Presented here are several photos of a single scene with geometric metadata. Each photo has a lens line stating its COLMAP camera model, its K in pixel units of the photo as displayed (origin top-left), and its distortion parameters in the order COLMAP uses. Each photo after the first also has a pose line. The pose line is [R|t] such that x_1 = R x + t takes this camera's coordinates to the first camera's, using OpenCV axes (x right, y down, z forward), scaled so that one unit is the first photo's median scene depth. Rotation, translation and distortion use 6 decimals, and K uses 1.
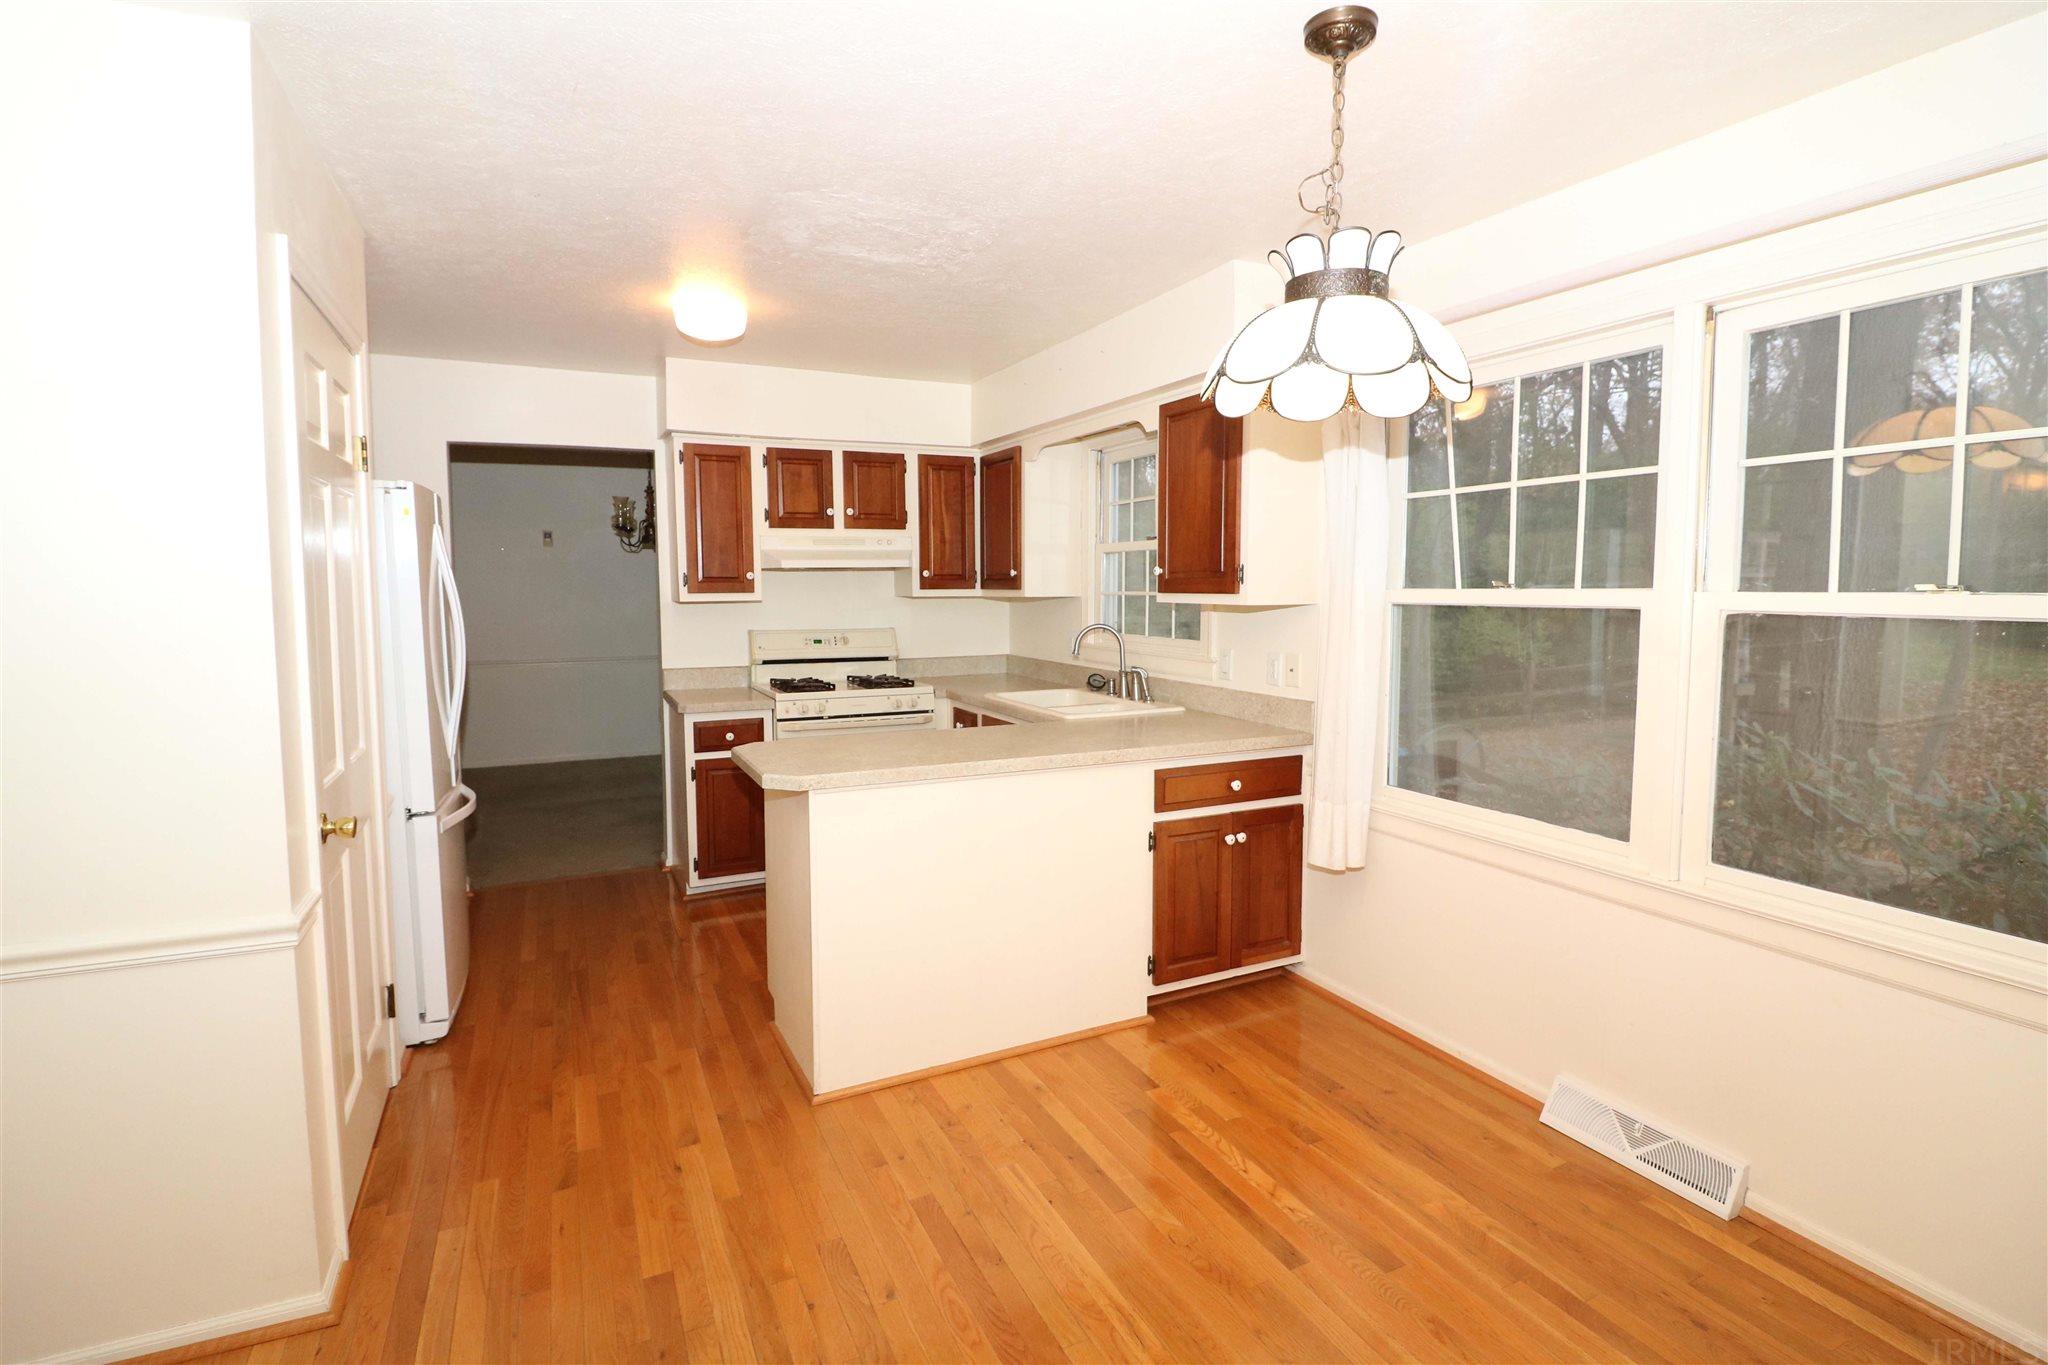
lens RADIAL K [[980.7, 0, 1021.6], [0, 980.7, 663.6], [0, 0, 1]] dist [-0.001964, -0.011648]
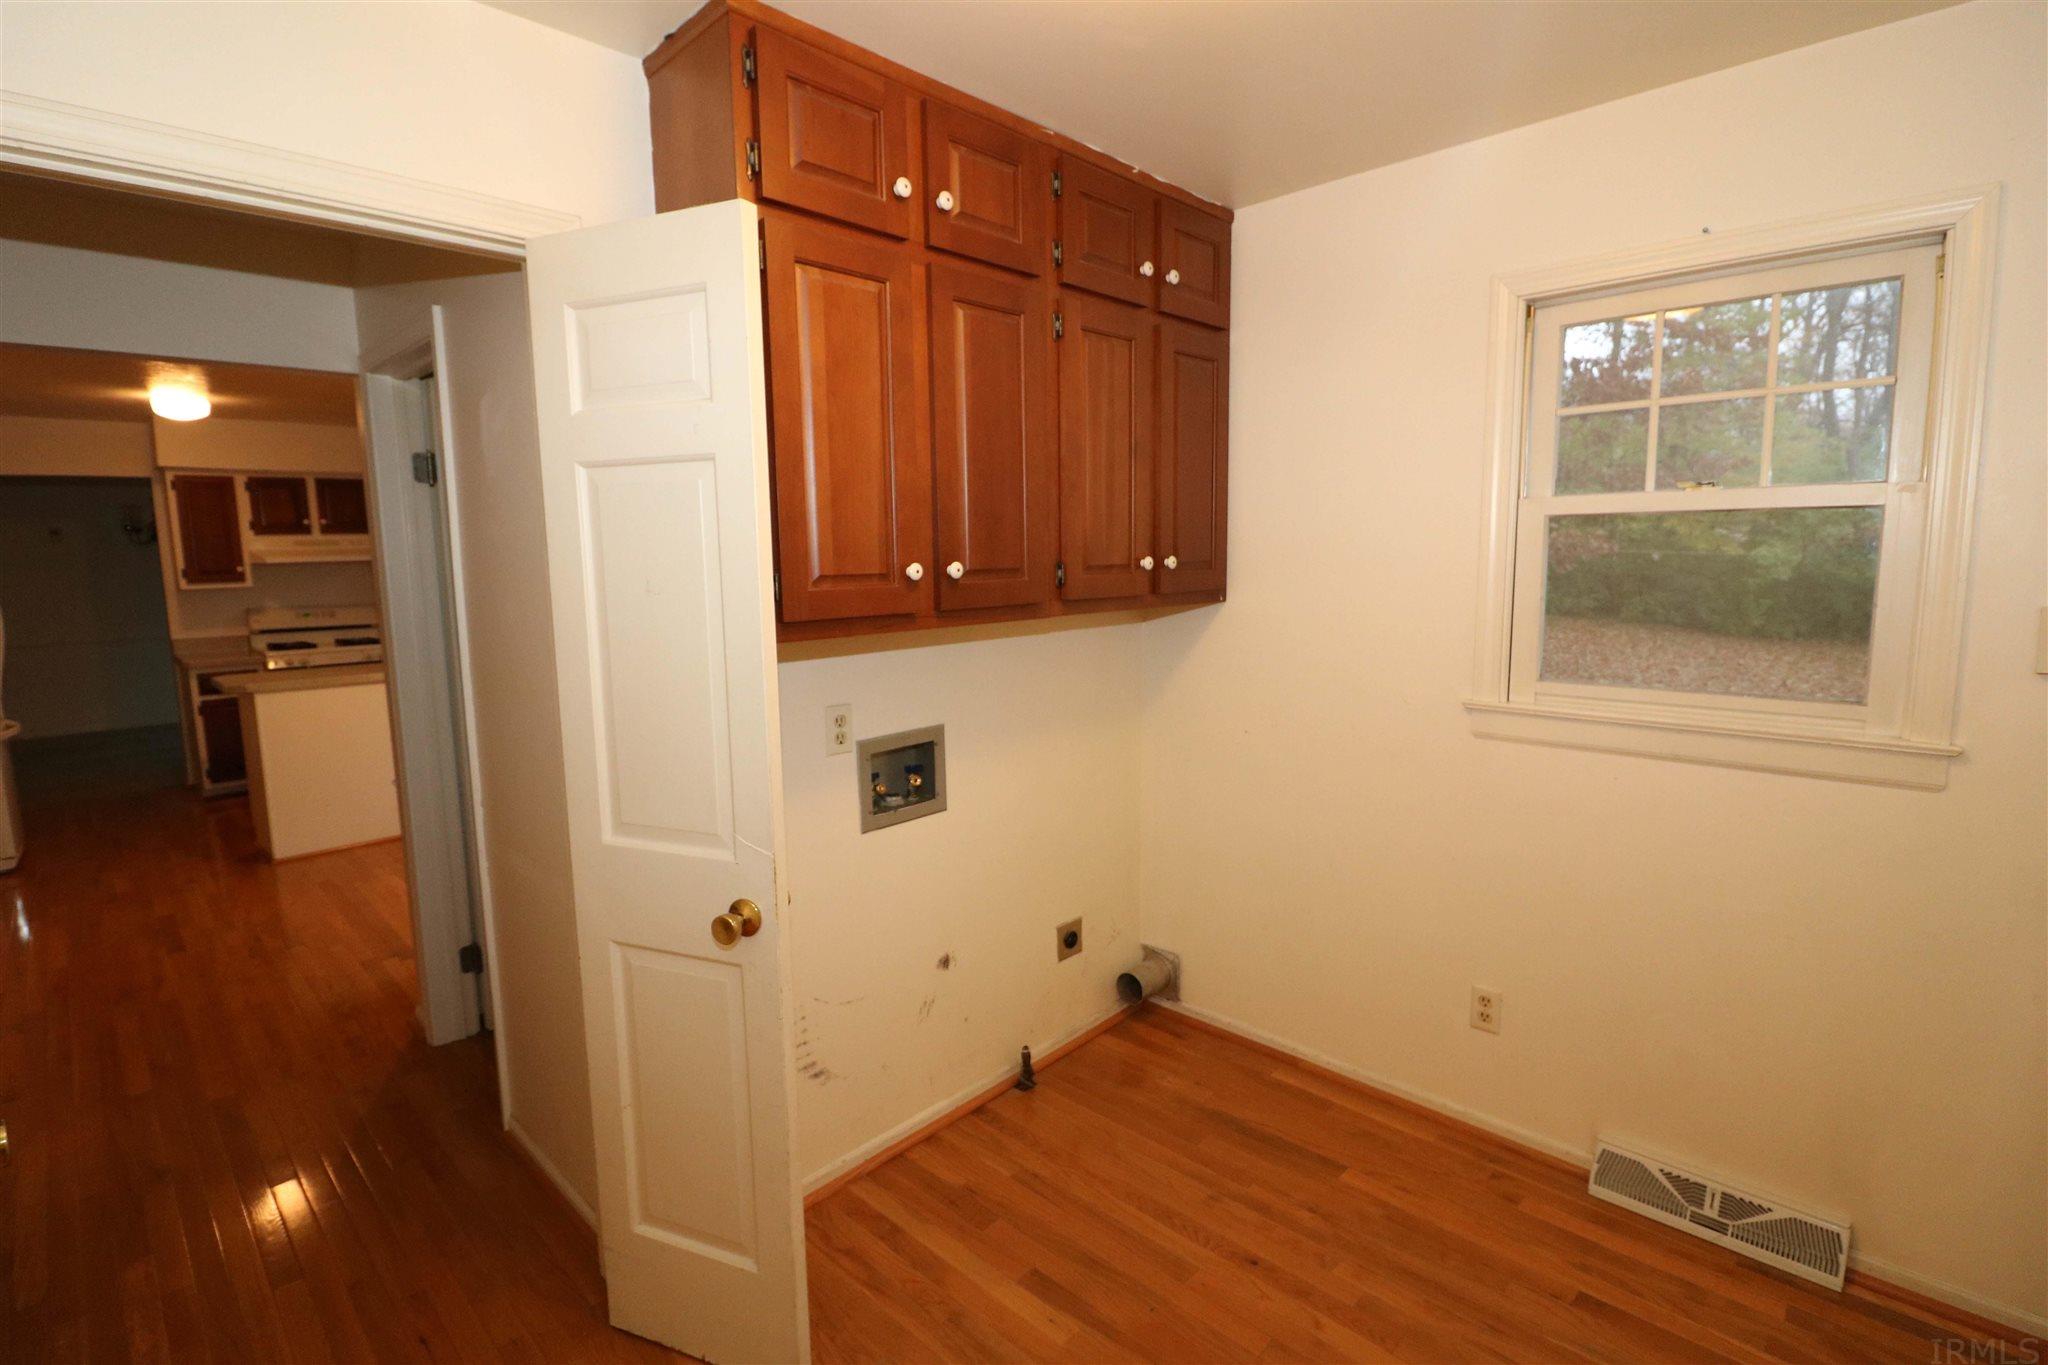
lens RADIAL K [[980.7, 0, 1021.6], [0, 980.7, 663.6], [0, 0, 1]] dist [-0.001964, -0.011648]
pose [[0.942498, -0.059973, 0.328788, 0.305172], [0.050465, 0.998026, 0.037384, 0.047823], [-0.330381, -0.018642, 0.943664, -0.675461]]
